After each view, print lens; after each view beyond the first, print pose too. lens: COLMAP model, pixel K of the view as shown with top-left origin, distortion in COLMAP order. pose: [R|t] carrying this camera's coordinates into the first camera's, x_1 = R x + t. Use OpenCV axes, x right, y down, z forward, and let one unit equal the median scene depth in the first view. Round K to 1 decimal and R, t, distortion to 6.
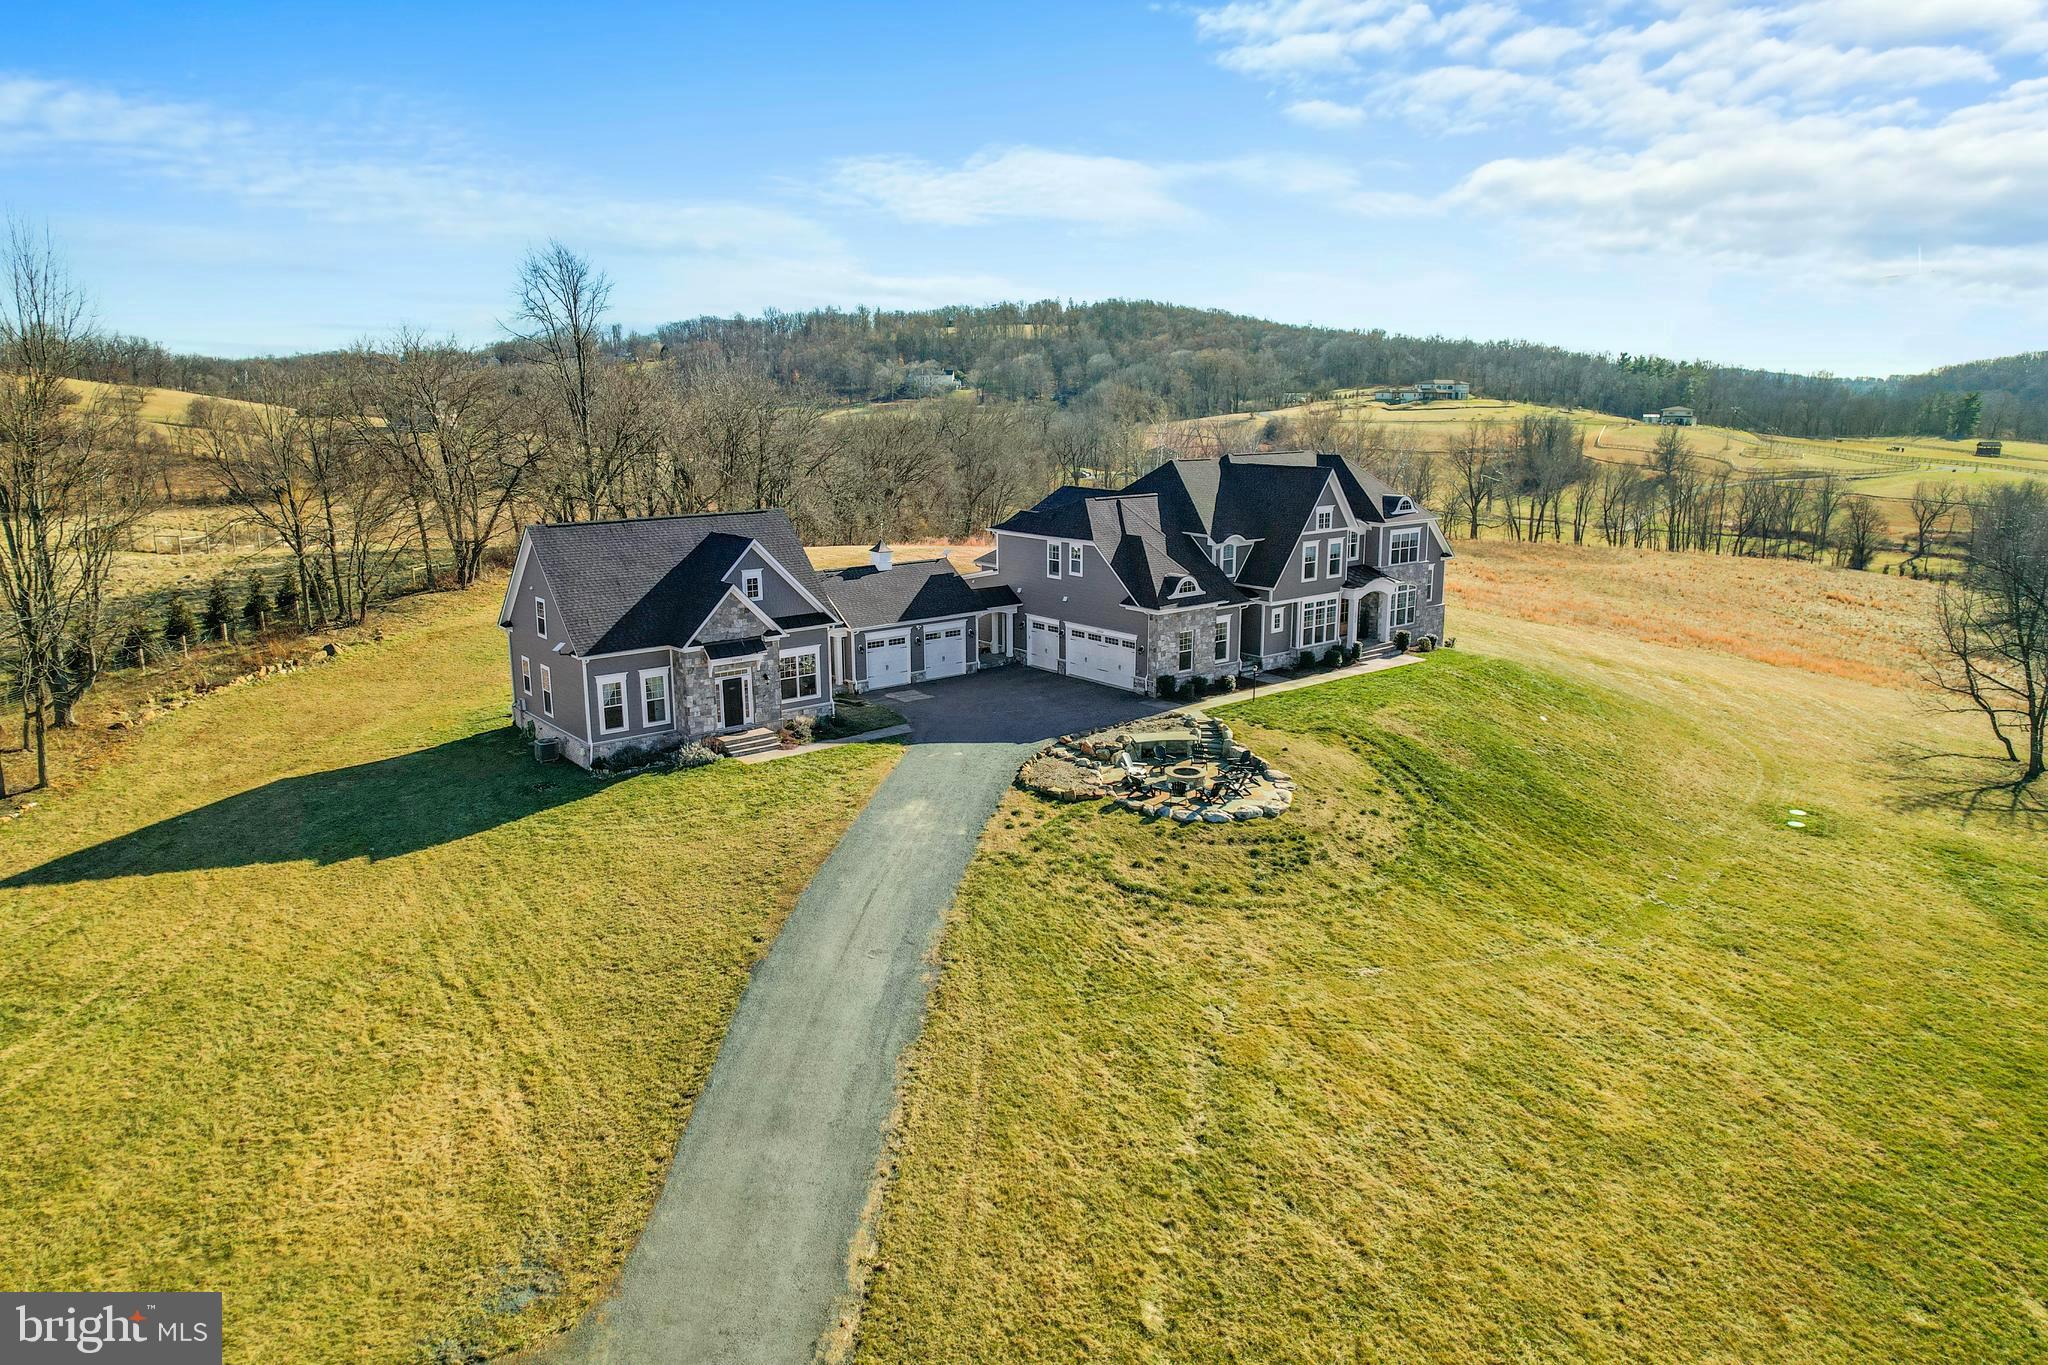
lens RADIAL K [[1274.3, 0, 1008.8], [0, 1274.3, 685.3], [0, 0, 1]] dist [-0.038433, 0.029609]
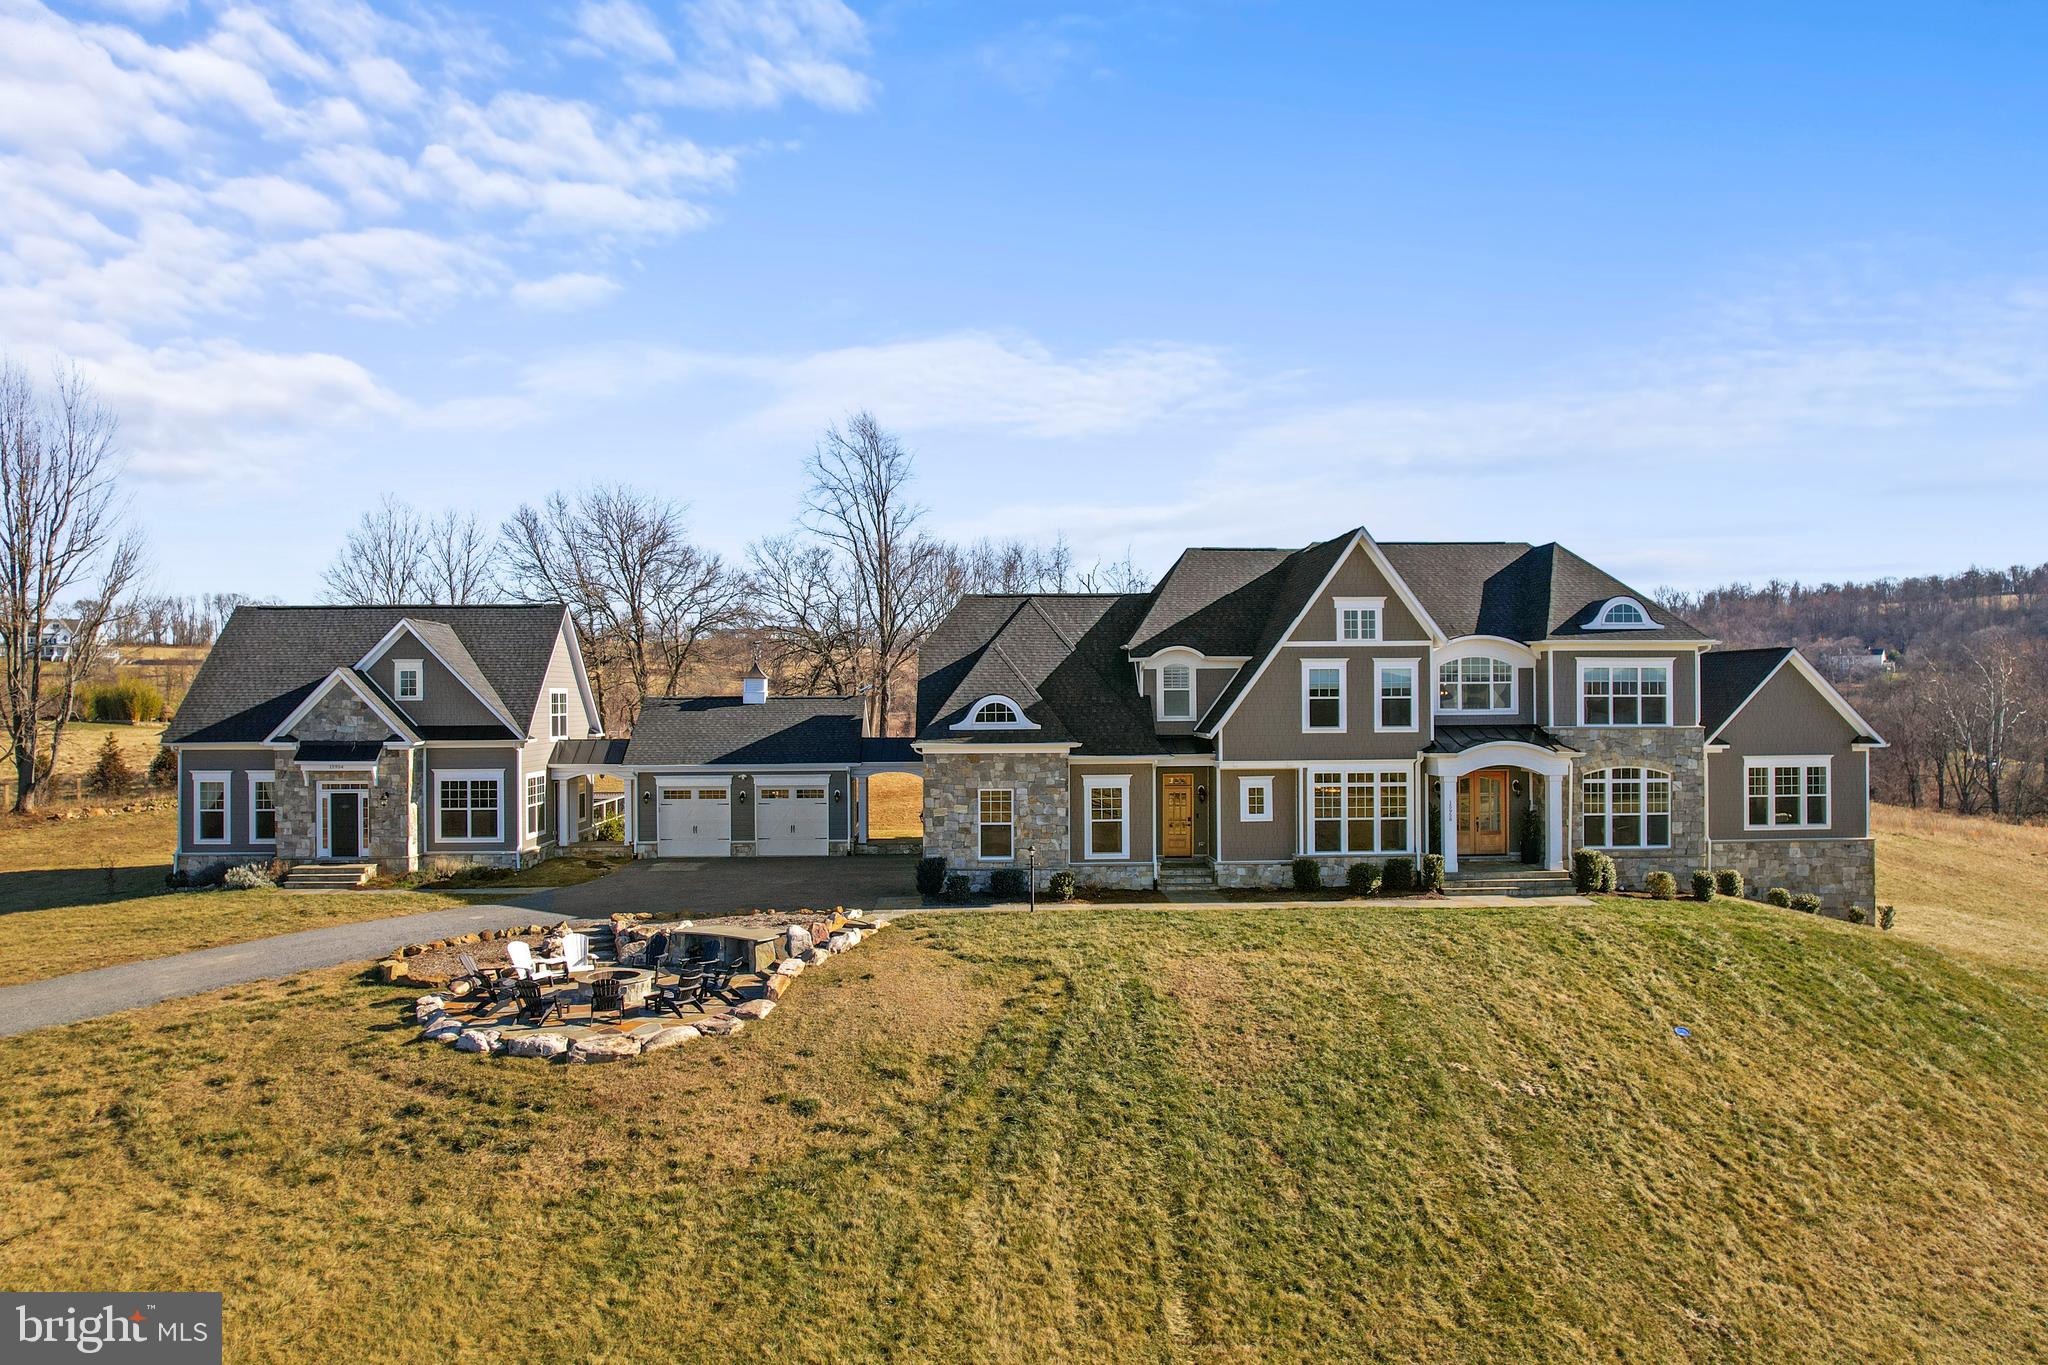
lens RADIAL K [[1361.8, 0, 1026.0], [0, 1361.8, 679.1], [0, 0, 1]] dist [-0.018888, -0.017472]
pose [[0.801458, -0.009446, -0.597976, 0.488578], [-0.130153, 0.973155, -0.189814, 0.023690], [0.583717, 0.229956, 0.778714, 0.468003]]
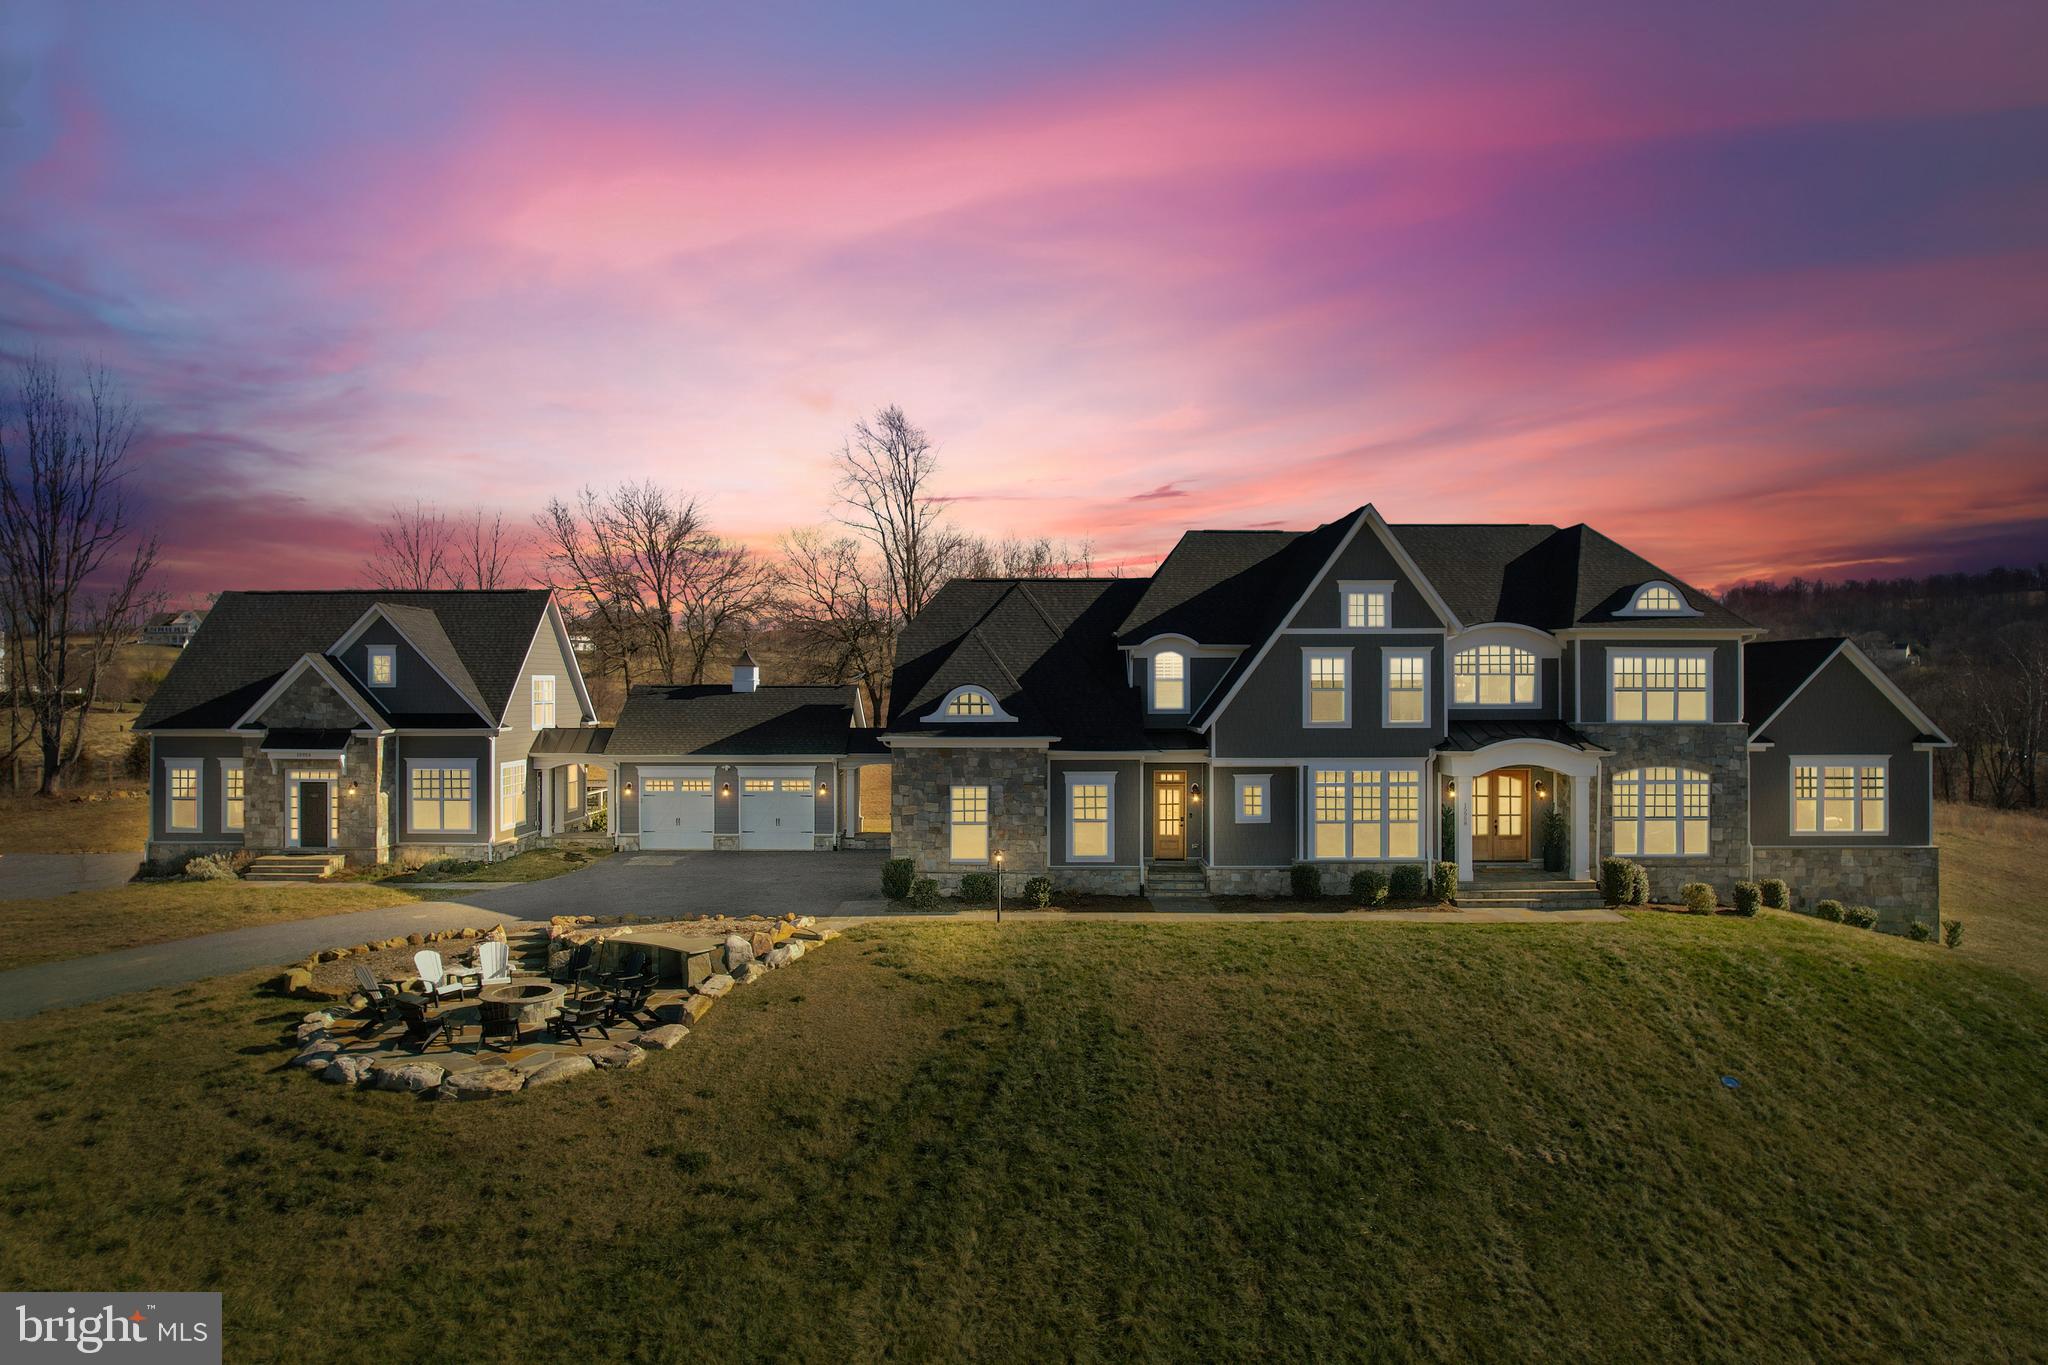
lens RADIAL K [[1274.3, 0, 1016.3], [0, 1274.3, 671.7], [0, 0, 1]] dist [-0.038433, 0.029609]
pose [[0.771265, -0.004141, -0.636501, 0.466588], [-0.143899, 0.972955, -0.180697, 0.005217], [0.620035, 0.230957, 0.749810, 0.545992]]
